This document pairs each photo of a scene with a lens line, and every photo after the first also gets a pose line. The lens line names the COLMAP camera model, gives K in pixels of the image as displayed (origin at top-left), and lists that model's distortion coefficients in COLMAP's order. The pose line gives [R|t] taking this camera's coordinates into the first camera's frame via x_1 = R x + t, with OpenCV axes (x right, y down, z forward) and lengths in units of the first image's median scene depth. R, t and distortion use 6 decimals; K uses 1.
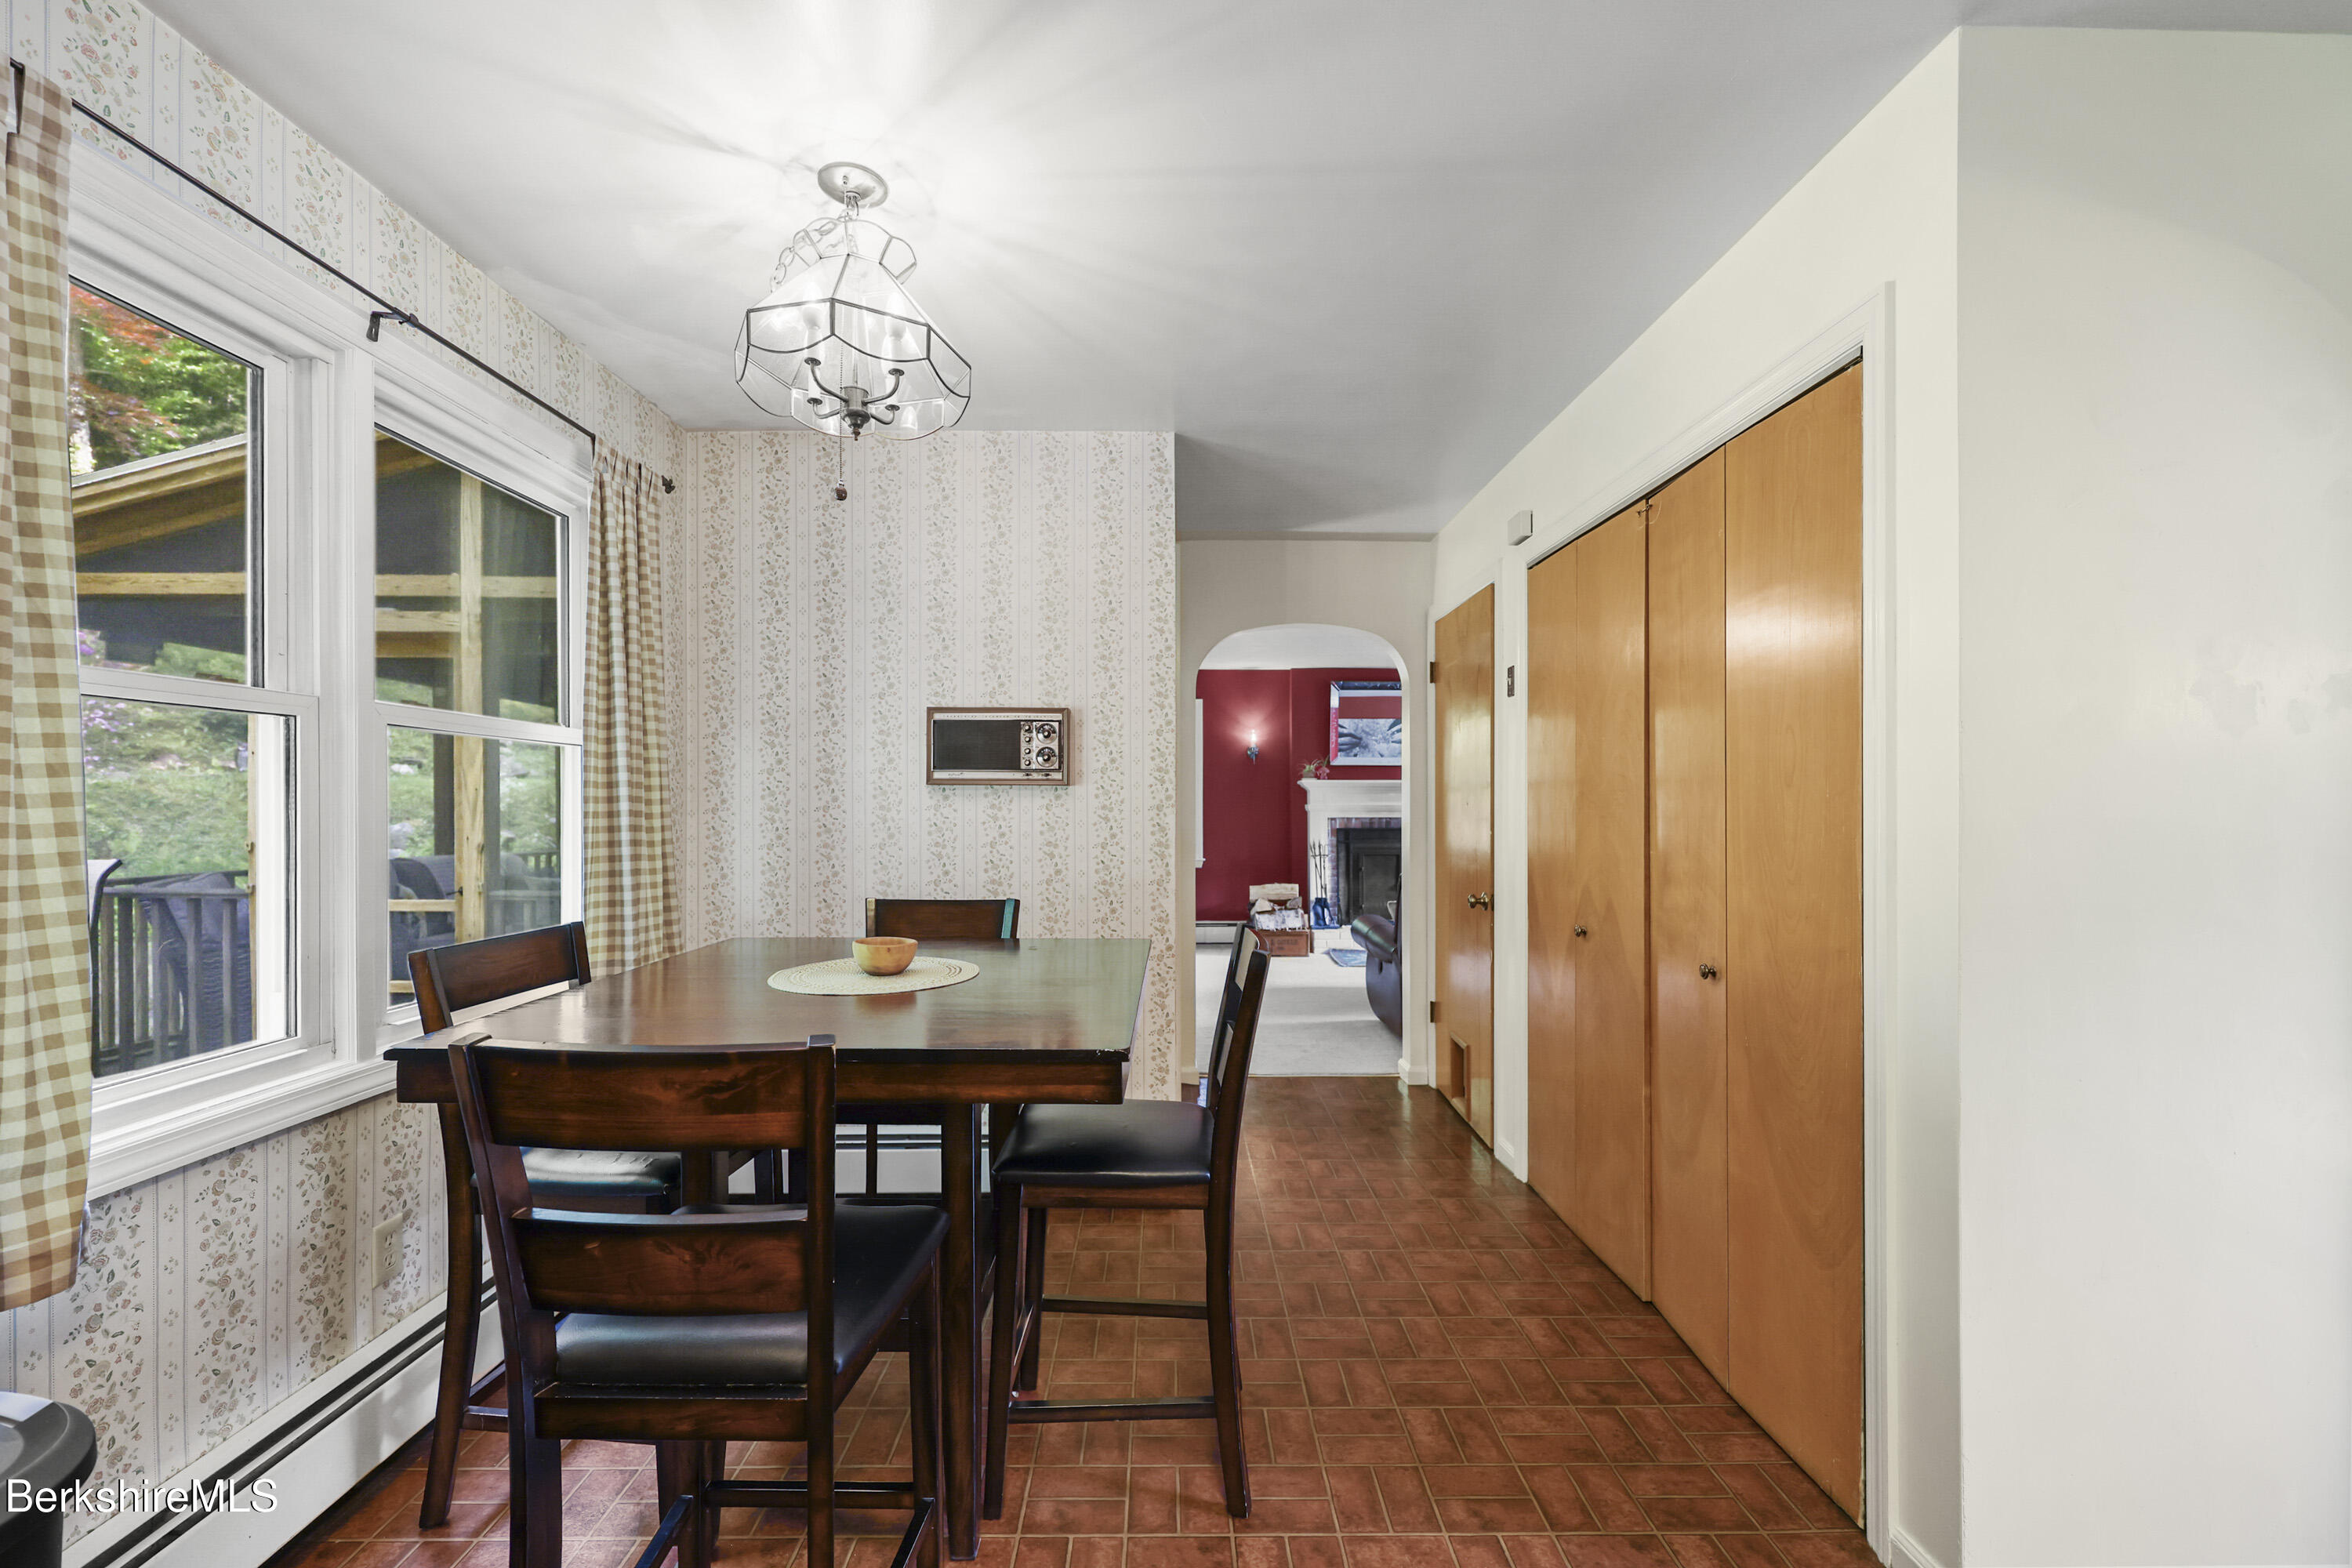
lens RADIAL K [[952.7, 0, 1178.9], [0, 952.7, 805.5], [0, 0, 1]] dist [0.002612, -0.001156]
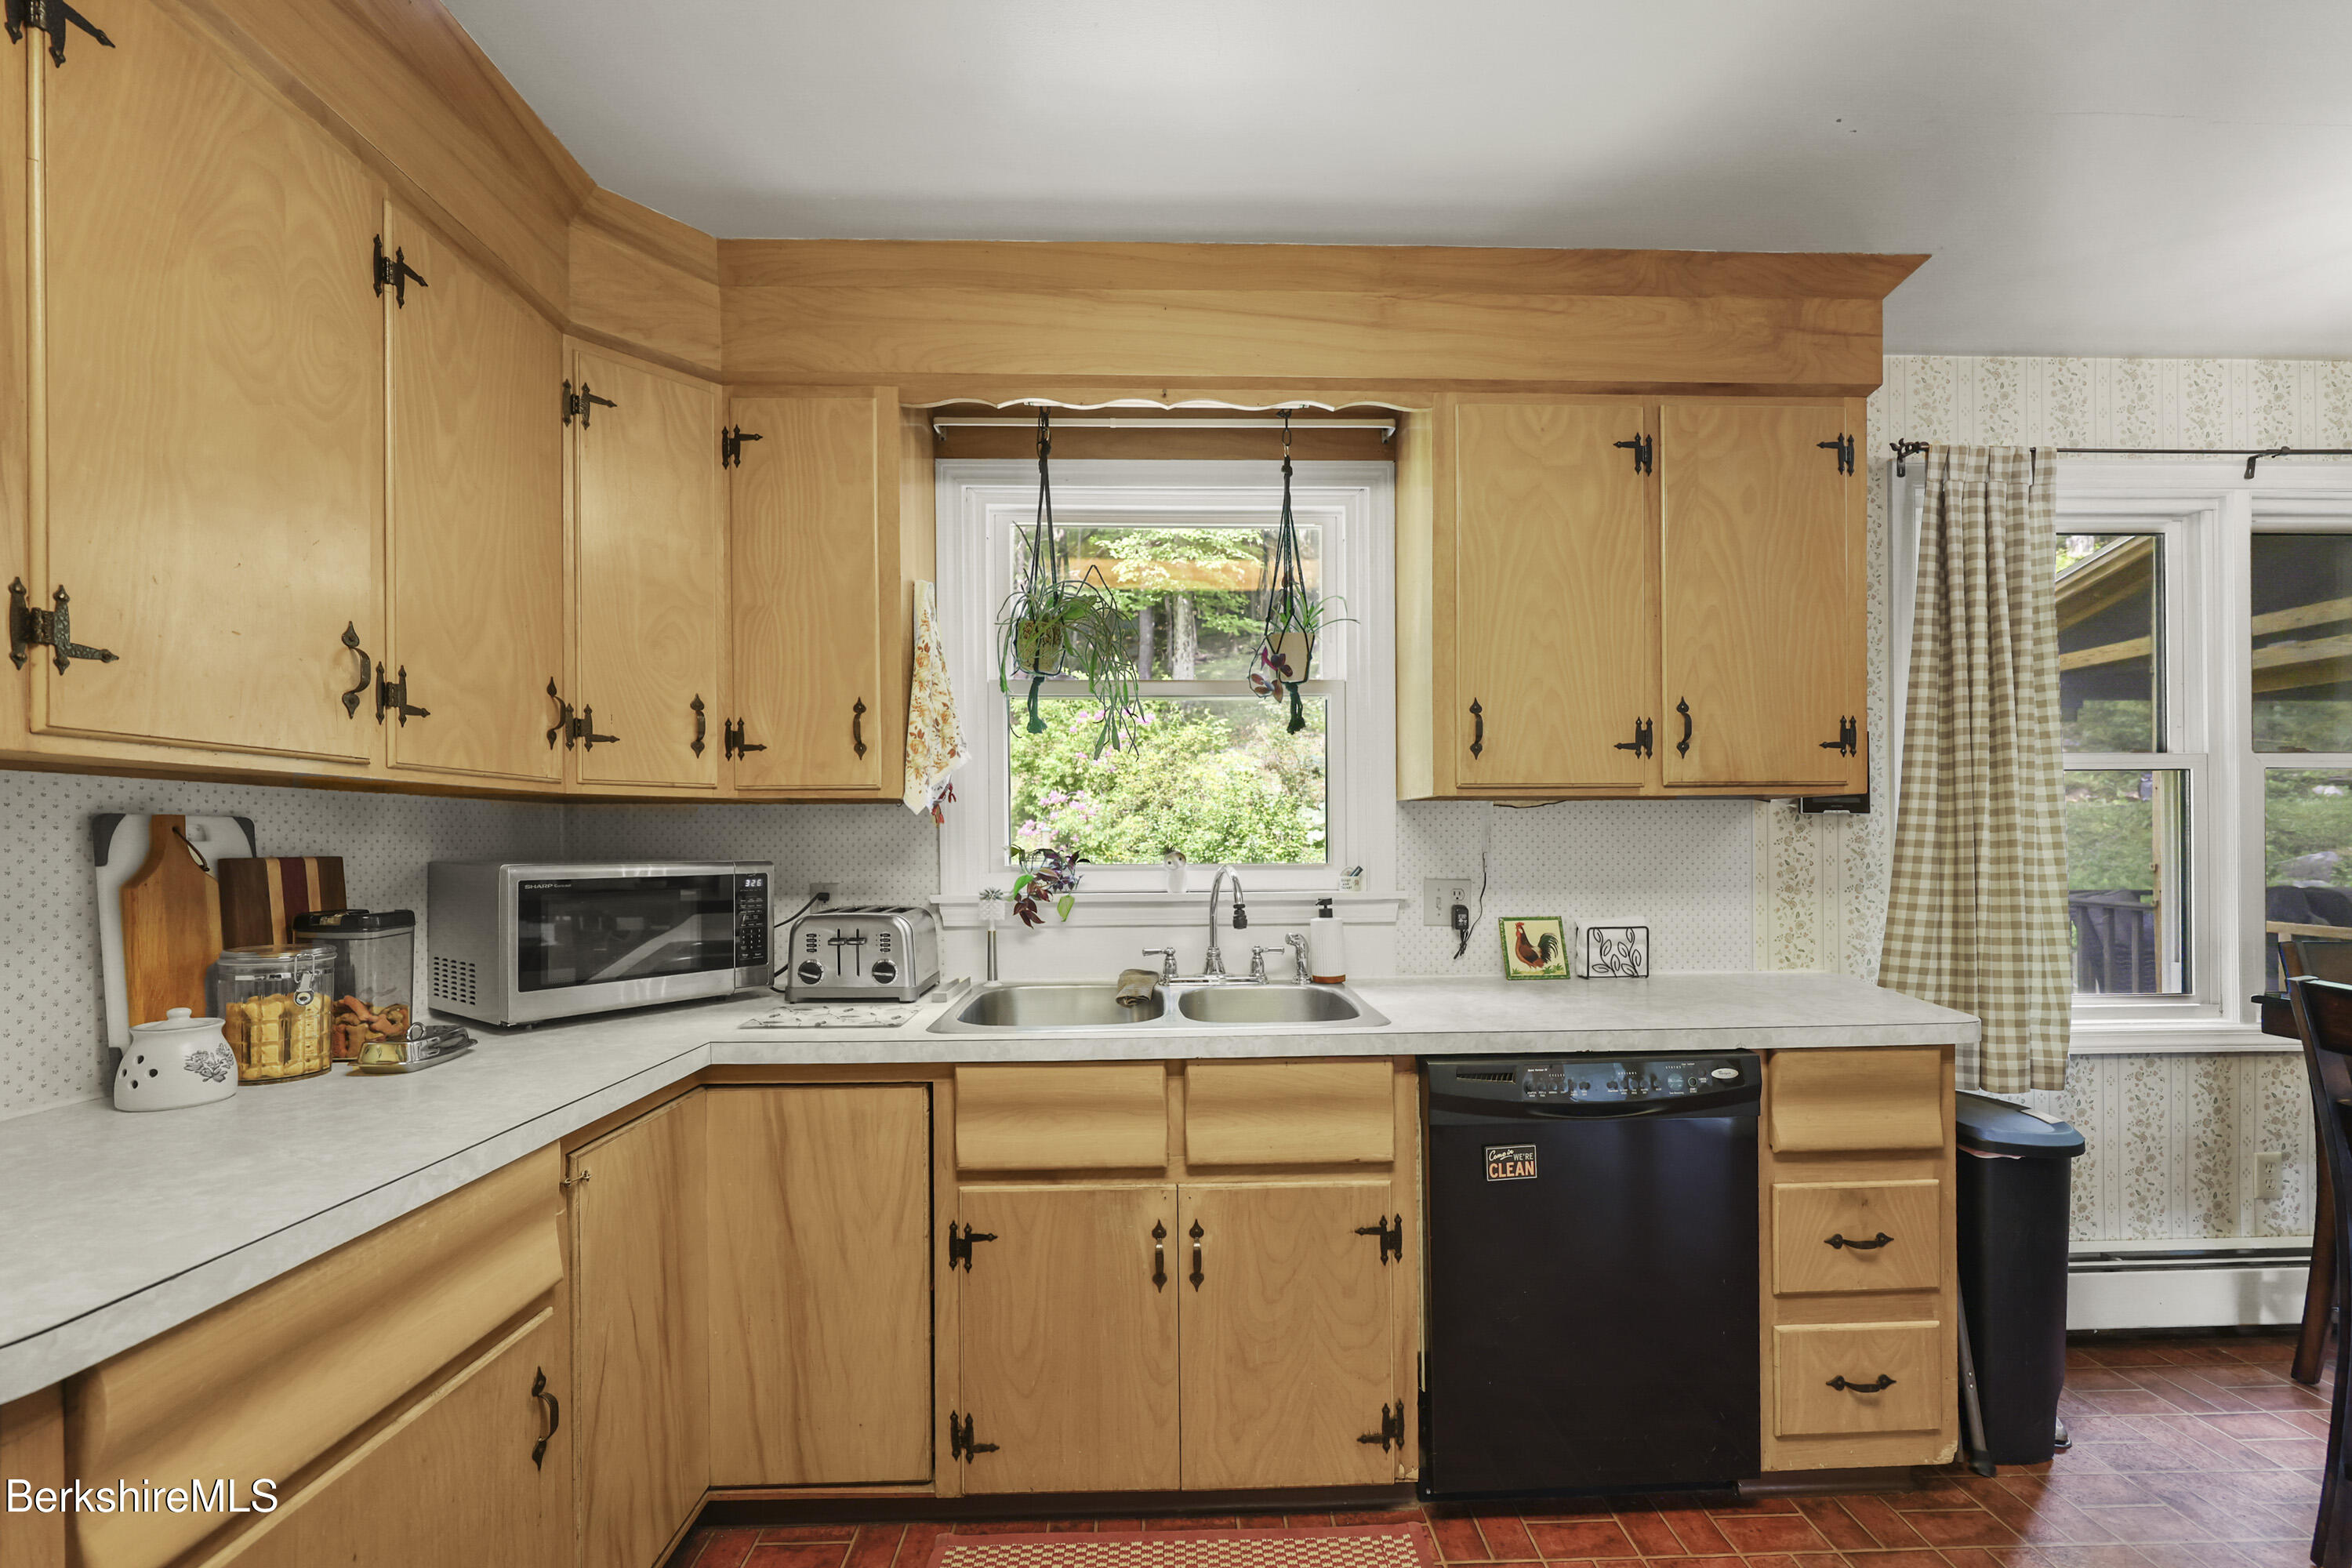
lens RADIAL K [[952.7, 0, 1197.3], [0, 952.7, 838.5], [0, 0, 1]] dist [0.002612, -0.001156]
pose [[0.013649, -0.000887, -0.999906, 0.336260], [0.006165, 0.999981, -0.000803, 0.001303], [0.999888, -0.006154, 0.013654, -0.352326]]
